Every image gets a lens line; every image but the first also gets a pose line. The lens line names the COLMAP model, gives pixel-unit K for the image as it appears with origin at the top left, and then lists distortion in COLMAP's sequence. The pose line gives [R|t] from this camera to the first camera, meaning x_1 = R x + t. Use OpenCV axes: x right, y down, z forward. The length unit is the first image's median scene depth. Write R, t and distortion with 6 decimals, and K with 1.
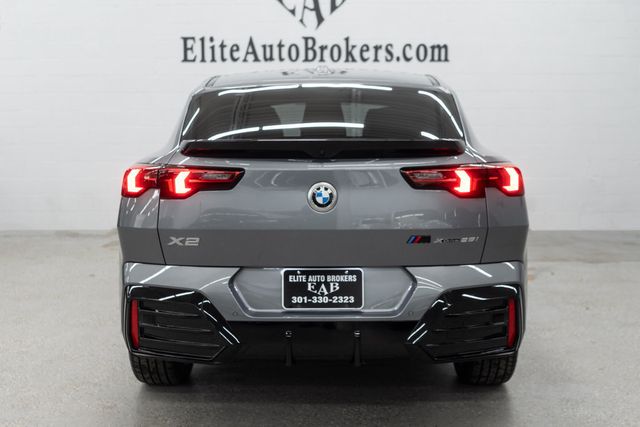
lens RADIAL K [[765.0, 0, 320.0], [0, 765.0, 213.5], [0, 0, 1]] dist [0.002557, 0.014723]
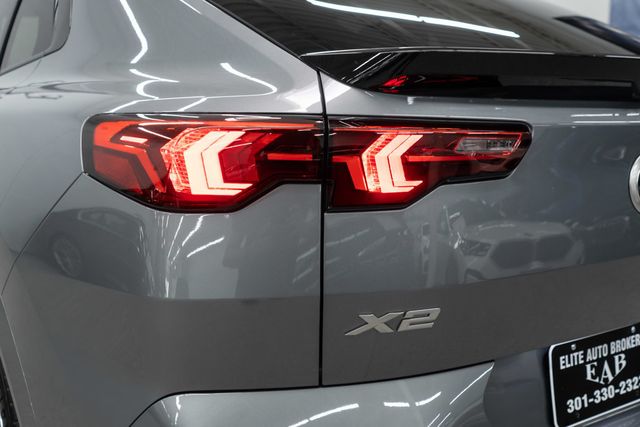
lens RADIAL K [[791.7, 0, 320.0], [0, 791.7, 213.5], [0, 0, 1]] dist [-0.009476, -0.003766]
pose [[0.823337, -0.080403, 0.561828, -0.417295], [0.047163, 0.996183, 0.073448, -0.045990], [-0.565589, -0.033975, 0.823987, 0.692205]]
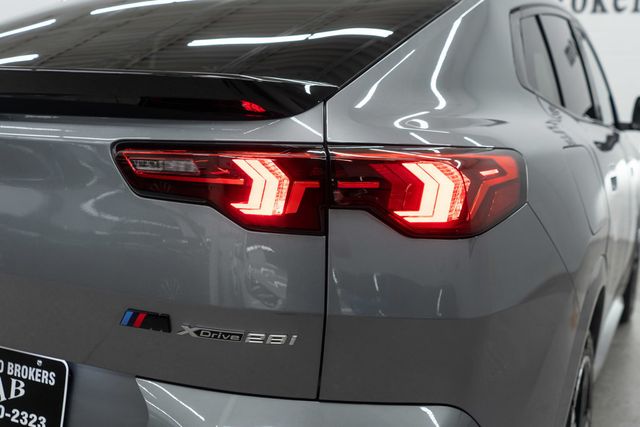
lens RADIAL K [[765.0, 0, 320.0], [0, 765.0, 213.5], [0, 0, 1]] dist [0.002557, 0.014723]
pose [[0.887369, 0.101210, -0.449814, 0.381774], [-0.093734, 0.994836, 0.038929, -0.045953], [0.451432, 0.007618, 0.892273, 0.663878]]
